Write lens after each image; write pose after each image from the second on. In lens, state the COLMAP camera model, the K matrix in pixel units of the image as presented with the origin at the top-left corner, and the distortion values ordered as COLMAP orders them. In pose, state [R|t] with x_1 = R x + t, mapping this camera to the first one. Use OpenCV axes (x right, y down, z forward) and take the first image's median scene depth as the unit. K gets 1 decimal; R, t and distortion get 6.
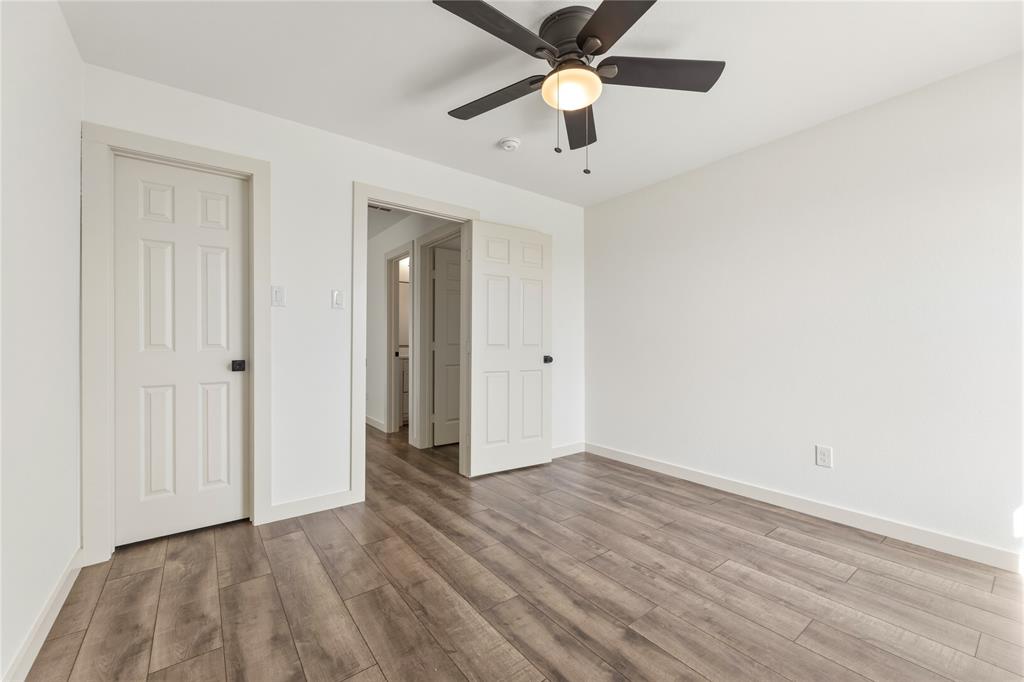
lens RADIAL K [[411.1, 0, 505.9], [0, 411.1, 341.7], [0, 0, 1]] dist [-0.002252, 0.000099]
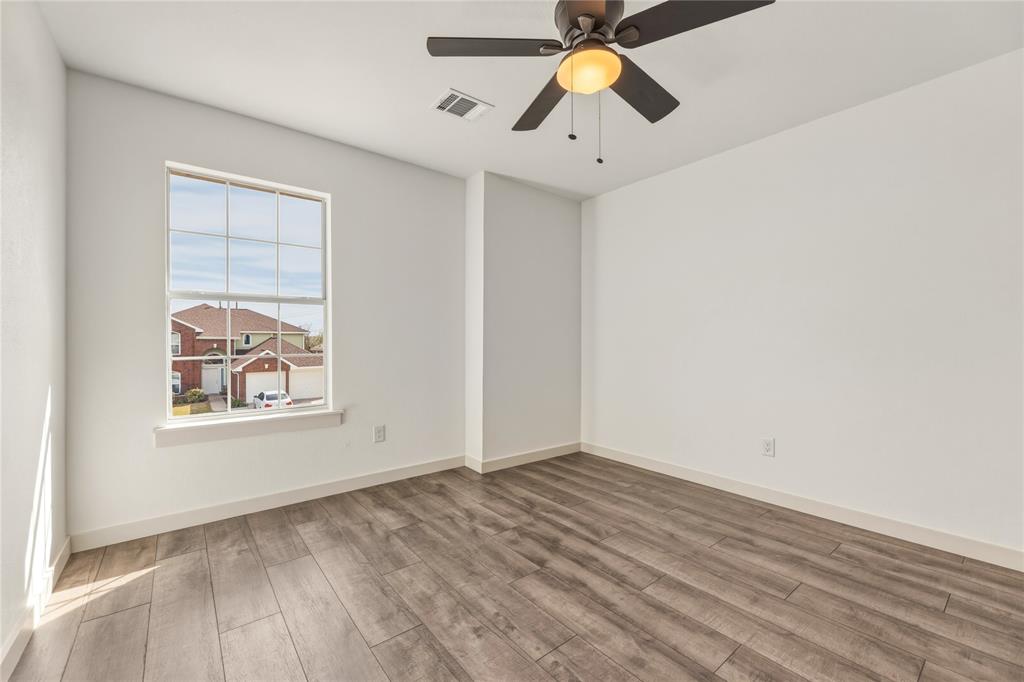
lens RADIAL K [[398.7, 0, 512.0], [0, 398.7, 341.0], [0, 0, 1]] dist [-0.002253, -0.000126]
pose [[-0.999574, 0.000826, -0.029165, 0.367208], [0.000857, 0.999999, -0.001047, 0.005672], [0.029165, -0.001071, -0.999574, 1.925240]]
